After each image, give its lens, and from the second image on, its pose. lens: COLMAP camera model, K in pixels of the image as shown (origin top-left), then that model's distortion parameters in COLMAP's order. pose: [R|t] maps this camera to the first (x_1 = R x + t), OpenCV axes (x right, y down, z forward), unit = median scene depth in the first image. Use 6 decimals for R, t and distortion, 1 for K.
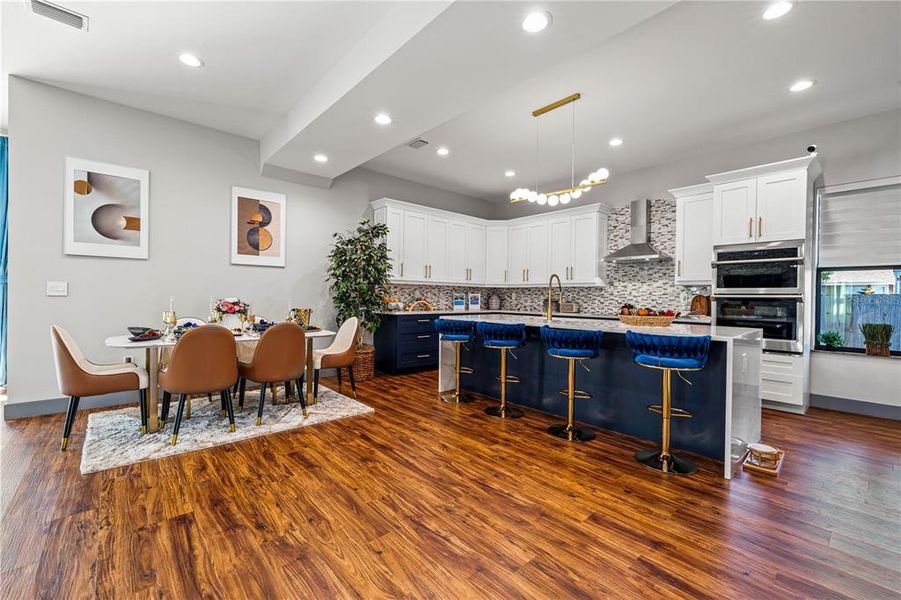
lens RADIAL K [[378.3, 0, 444.8], [0, 378.3, 298.0], [0, 0, 1]] dist [0.000018, -0.000659]
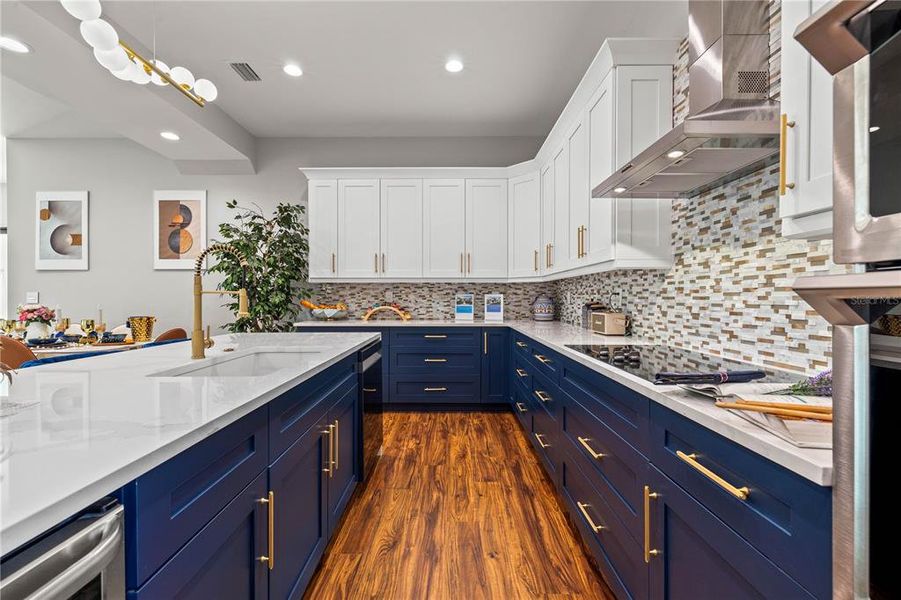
lens RADIAL K [[378.3, 0, 449.5], [0, 378.3, 298.5], [0, 0, 1]] dist [0.000018, -0.000659]
pose [[0.745539, -0.011908, -0.666355, 0.714684], [0.009087, 0.999929, -0.007702, -0.000568], [0.666400, -0.000313, 0.745595, 0.835264]]
